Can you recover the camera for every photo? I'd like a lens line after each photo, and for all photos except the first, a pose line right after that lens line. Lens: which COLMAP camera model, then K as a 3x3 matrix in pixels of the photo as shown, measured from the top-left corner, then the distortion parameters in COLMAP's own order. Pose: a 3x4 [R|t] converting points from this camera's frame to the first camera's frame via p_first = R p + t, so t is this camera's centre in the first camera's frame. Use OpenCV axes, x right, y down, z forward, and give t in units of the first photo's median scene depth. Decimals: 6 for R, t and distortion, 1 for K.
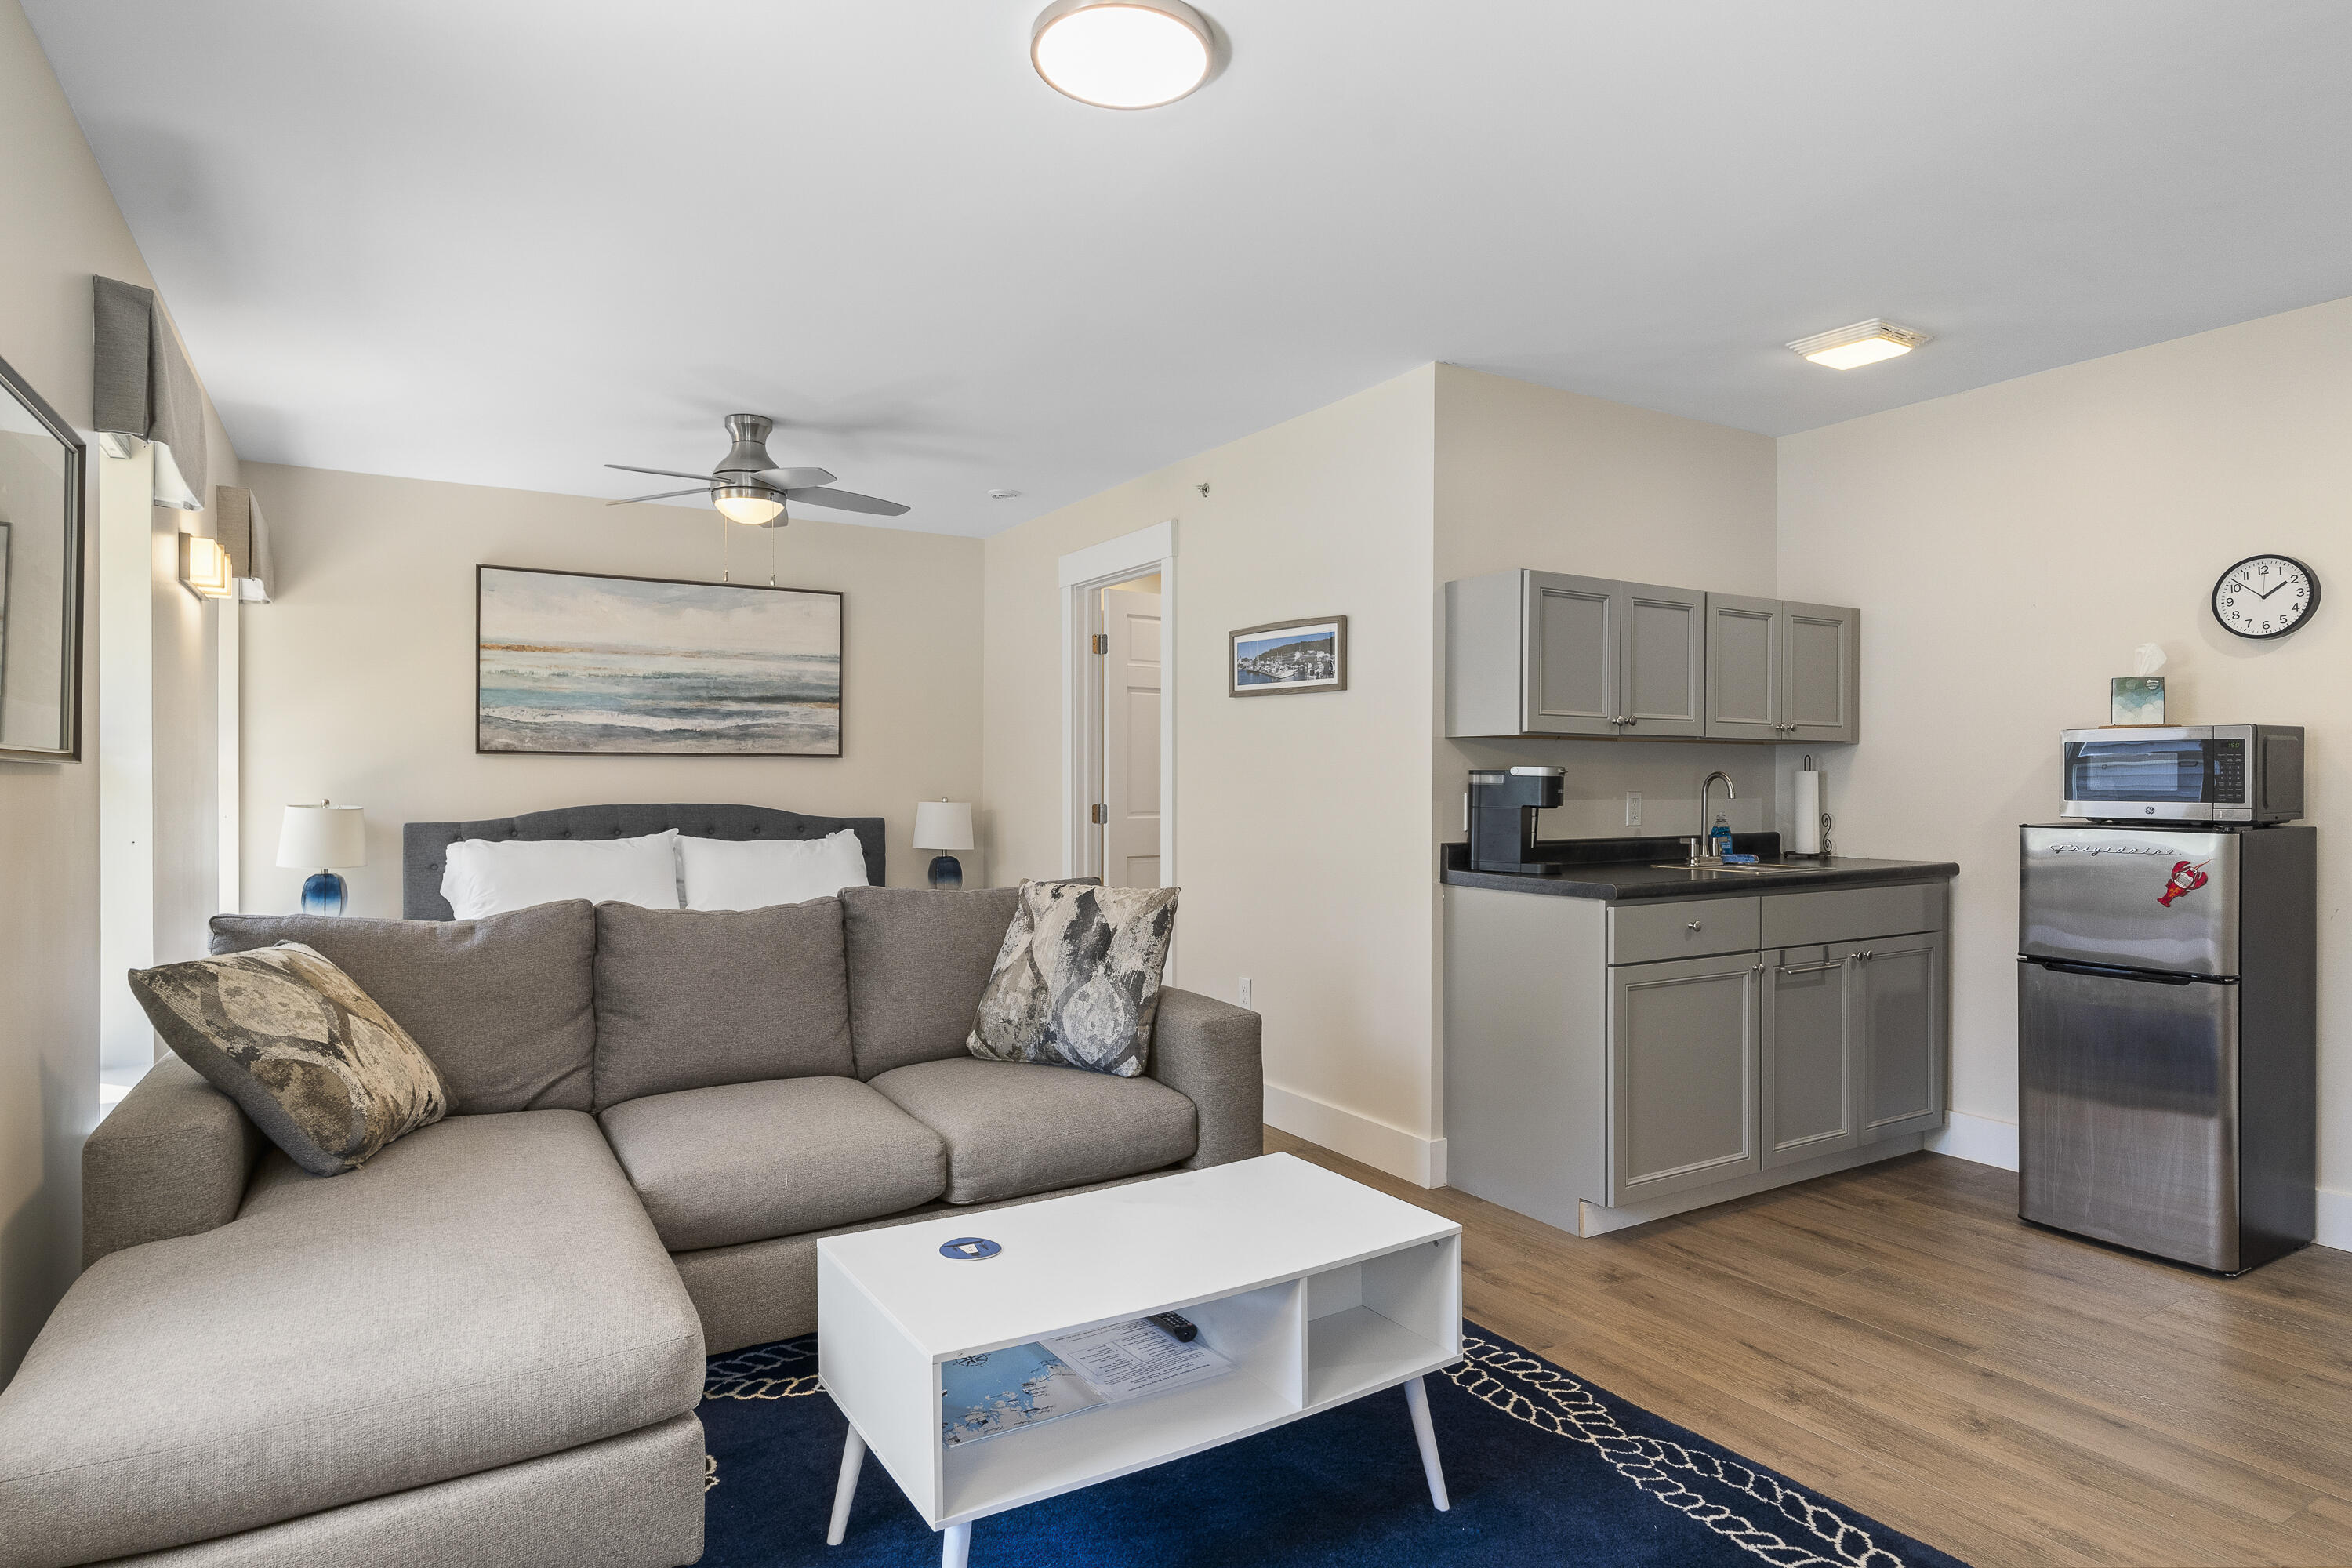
lens RADIAL K [[1281.7, 0, 1174.2], [0, 1281.7, 783.5], [0, 0, 1]] dist [0.001491, 0.000034]
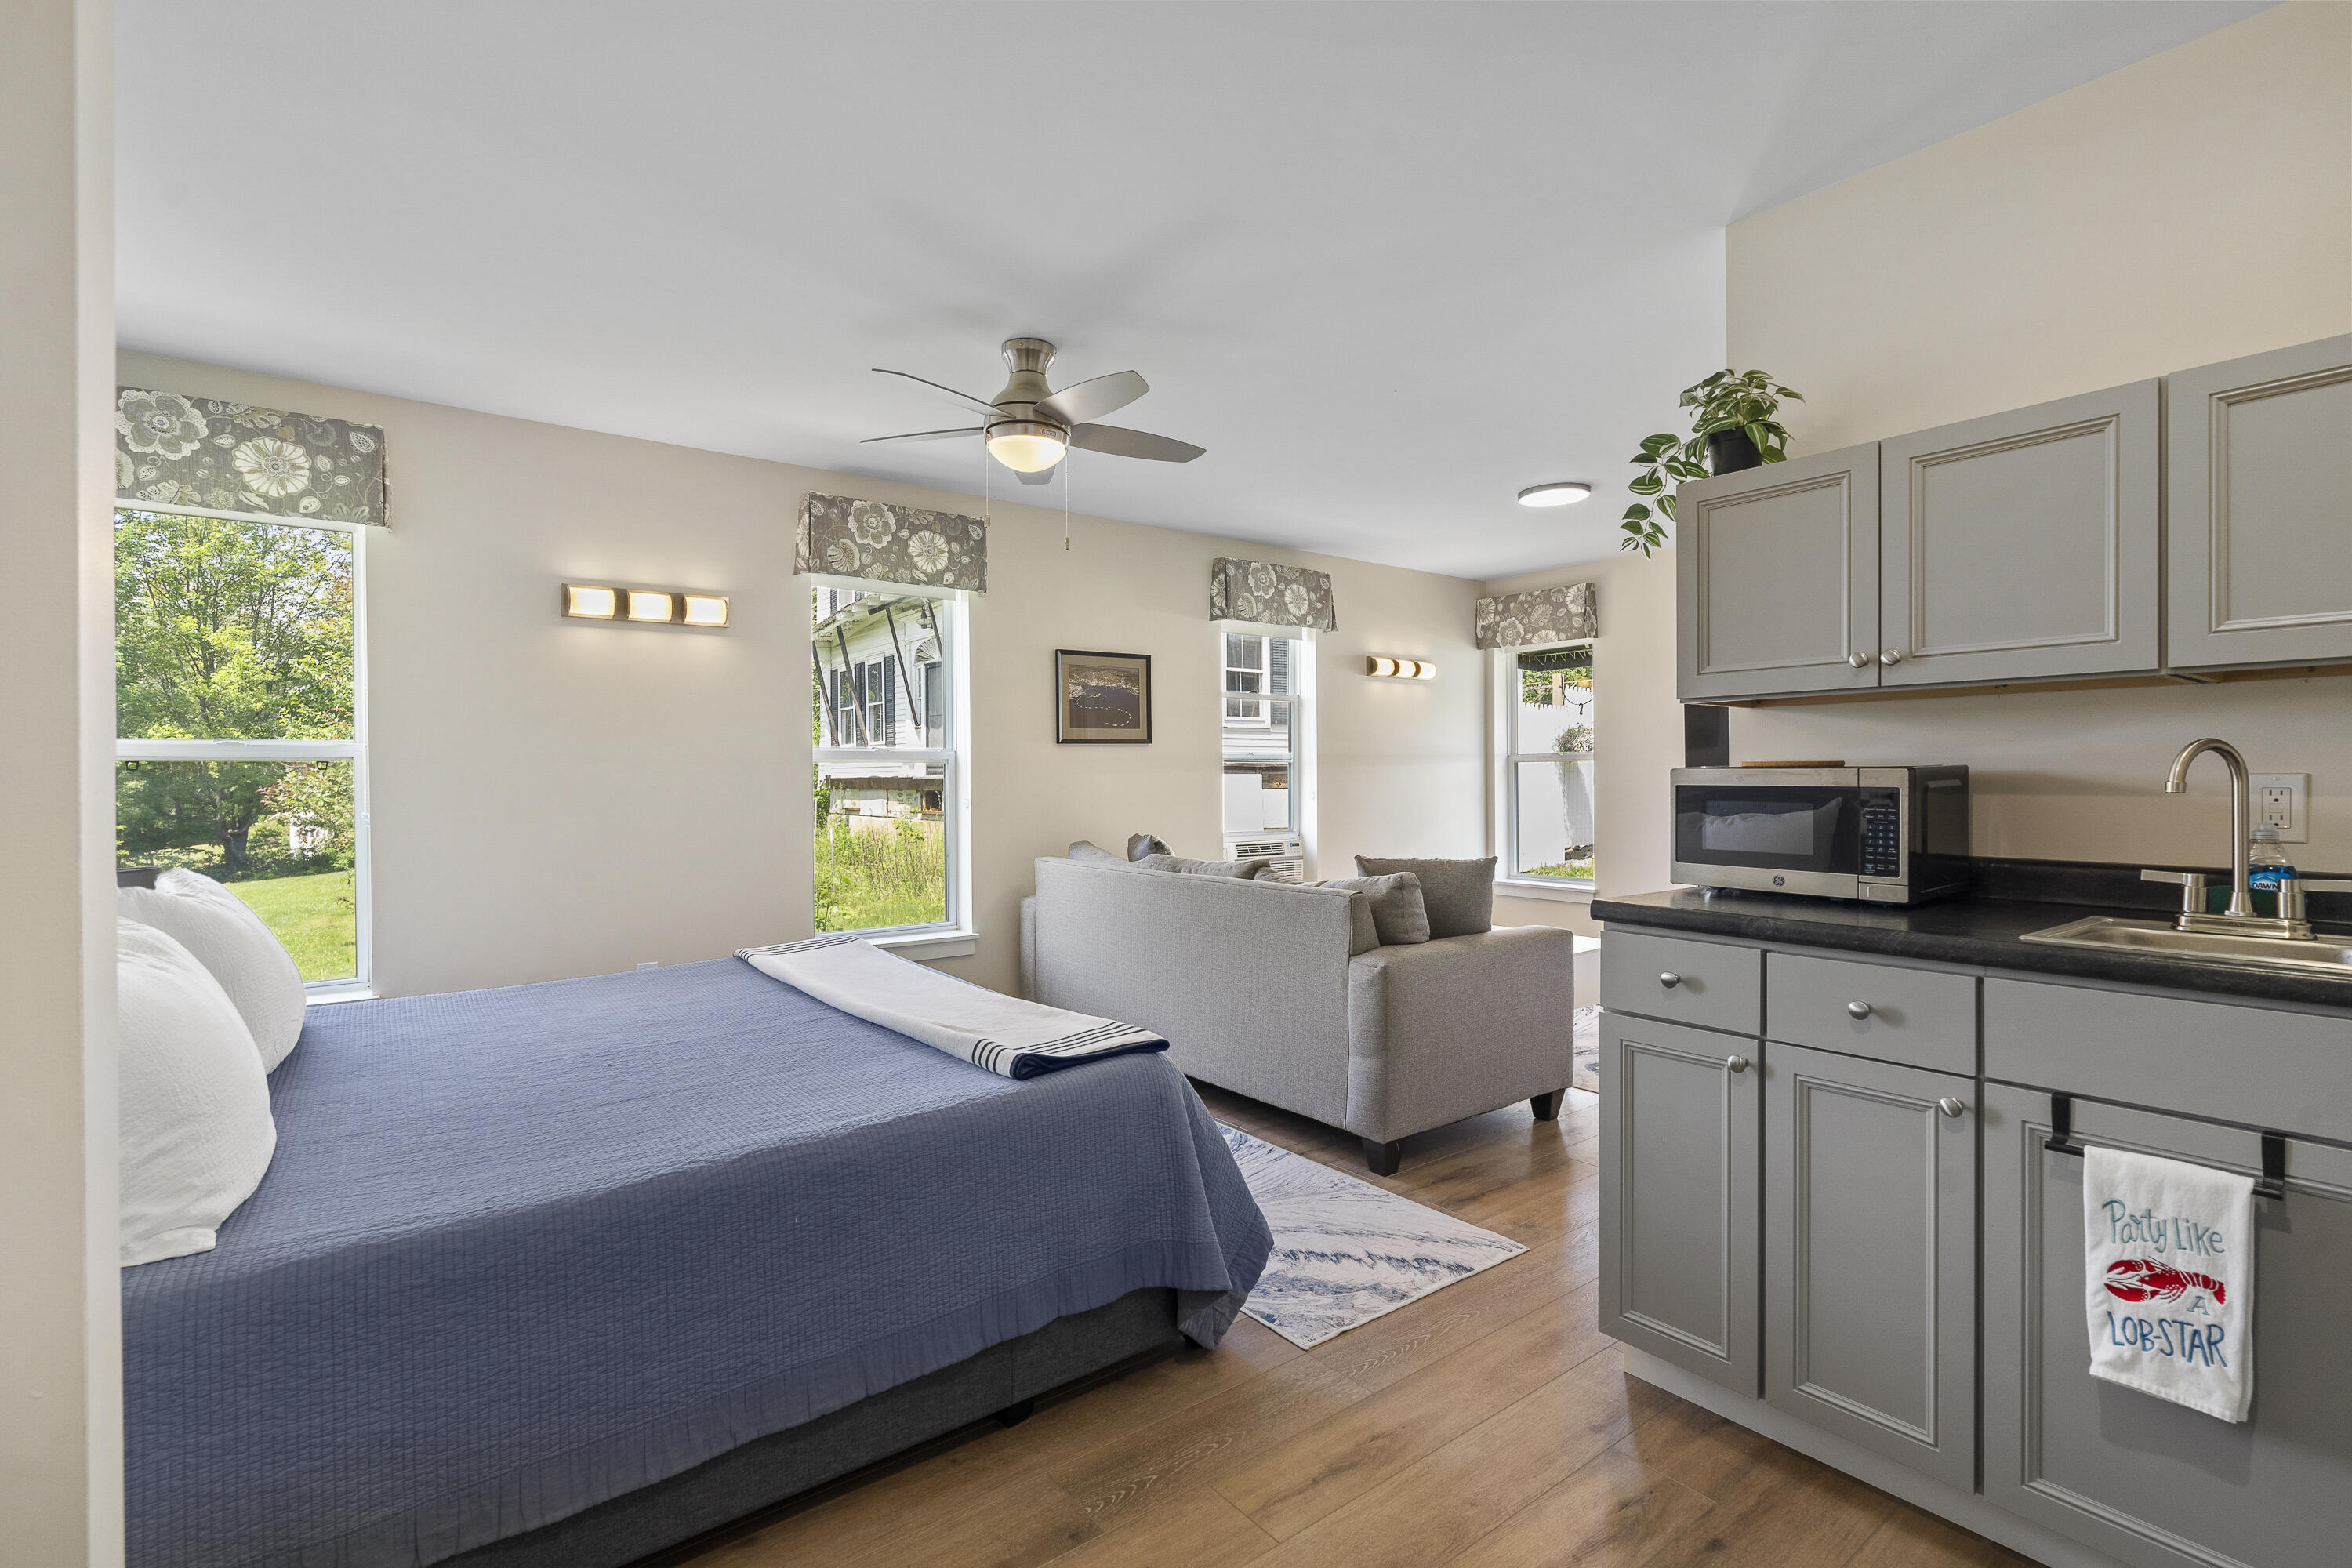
lens RADIAL K [[1076.2, 0, 1159.3], [0, 1076.2, 774.3], [0, 0, 1]] dist [0.000468, 0.000611]
pose [[0.103176, -0.005254, -0.994649, 0.723109], [0.007081, 0.999965, -0.004548, 0.005127], [0.994638, -0.006574, 0.103210, 0.552719]]
